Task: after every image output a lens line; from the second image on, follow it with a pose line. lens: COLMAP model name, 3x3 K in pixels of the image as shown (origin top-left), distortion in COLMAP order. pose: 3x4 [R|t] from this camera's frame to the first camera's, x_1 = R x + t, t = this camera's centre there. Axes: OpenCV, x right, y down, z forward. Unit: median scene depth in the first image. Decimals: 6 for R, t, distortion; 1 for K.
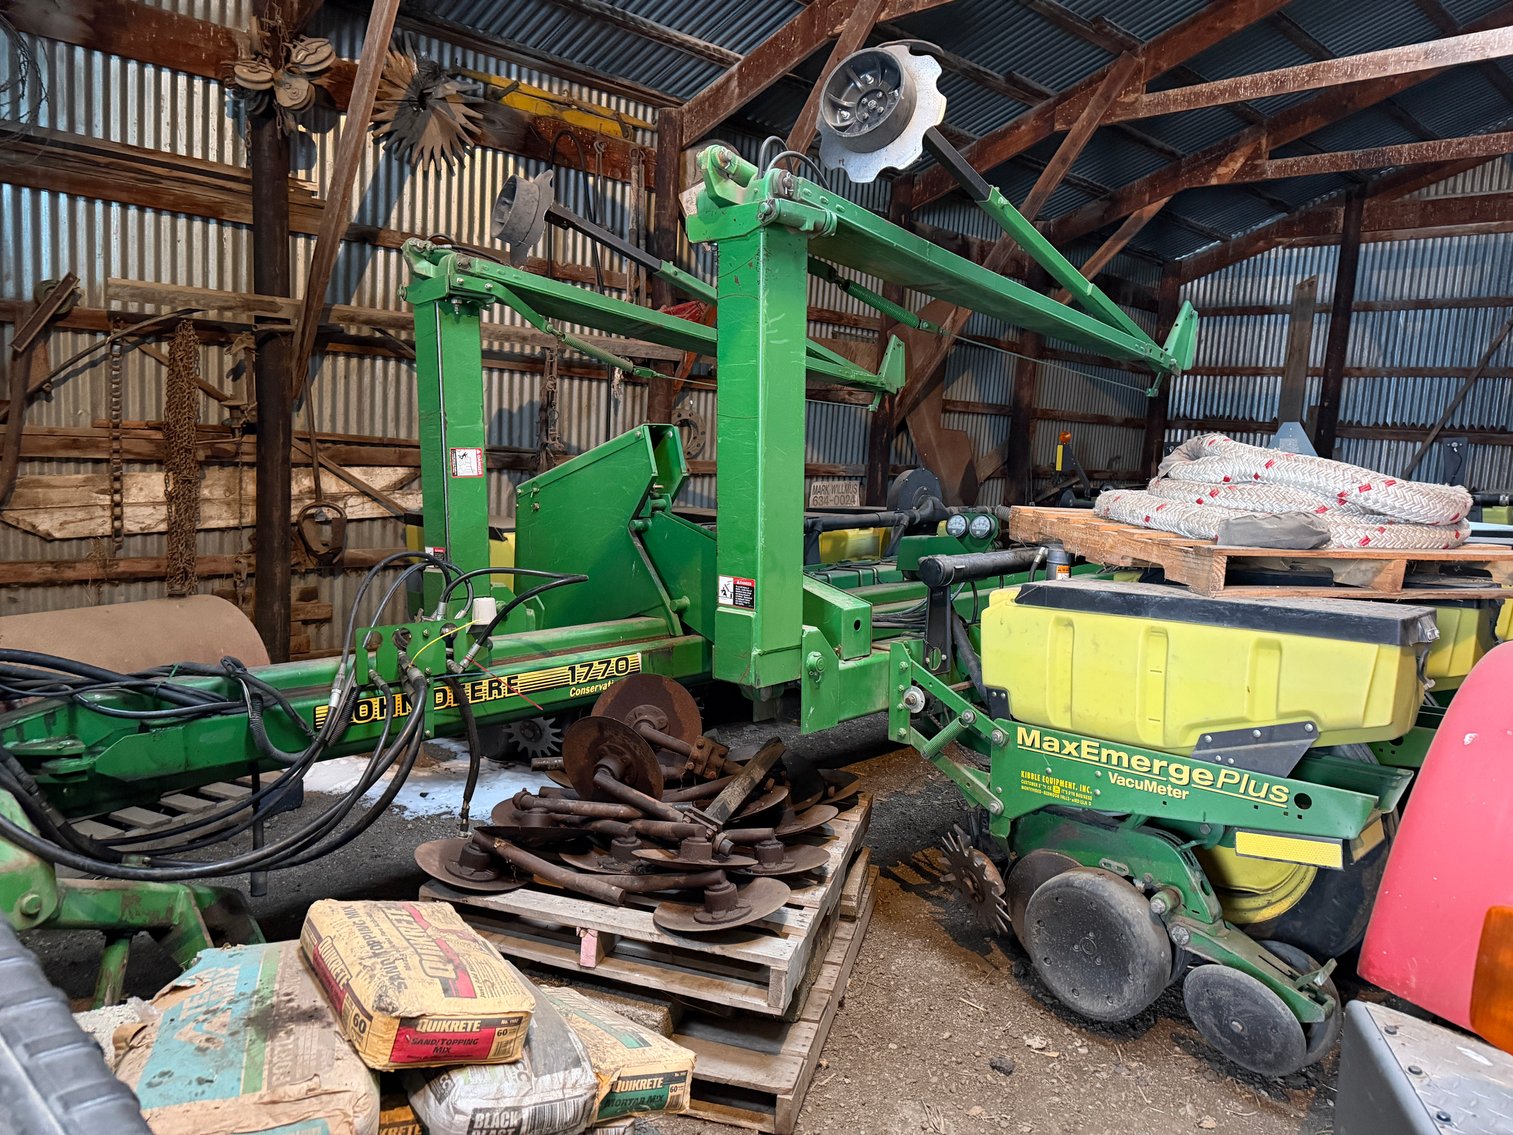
lens RADIAL K [[1065.4, 0, 756.5], [0, 1065.4, 567.5], [0, 0, 1]] dist [0.036874, -0.056792]
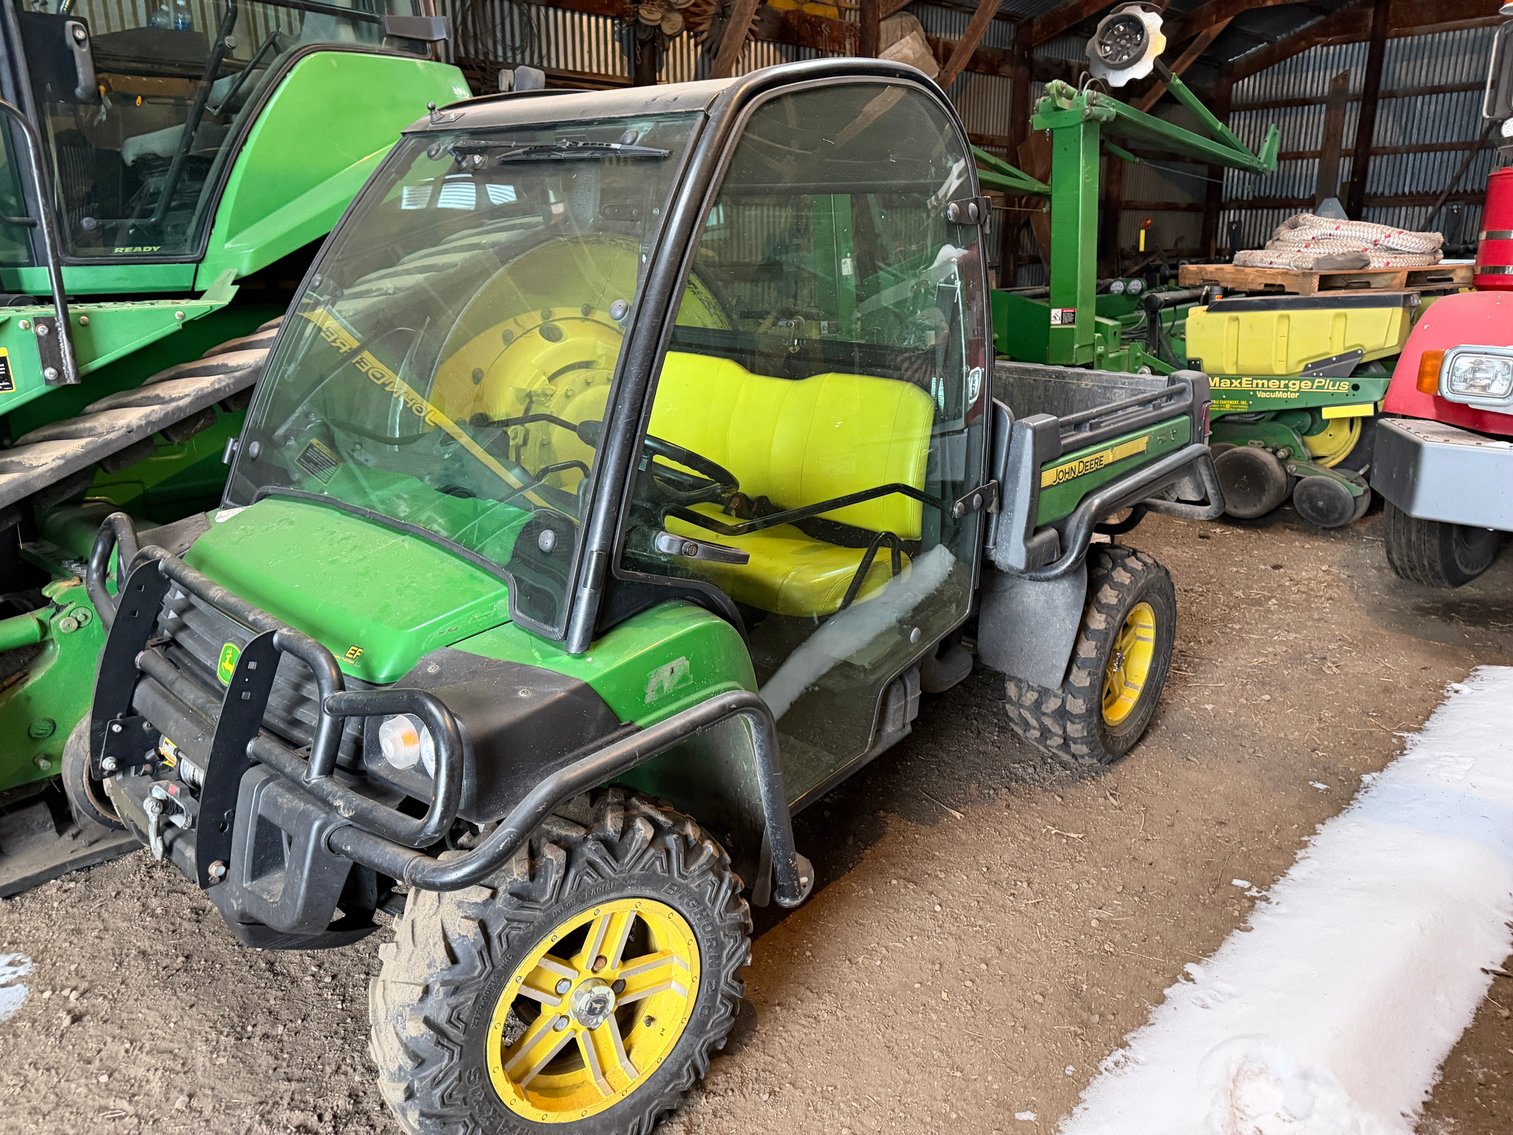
lens RADIAL K [[1065.3, 0, 756.5], [0, 1065.3, 567.5], [0, 0, 1]] dist [0.014697, -0.023551]
pose [[0.997266, -0.071575, -0.018385, -0.184967], [0.073636, 0.983415, 0.165751, 0.035251], [0.006216, -0.166652, 0.985996, -0.323331]]
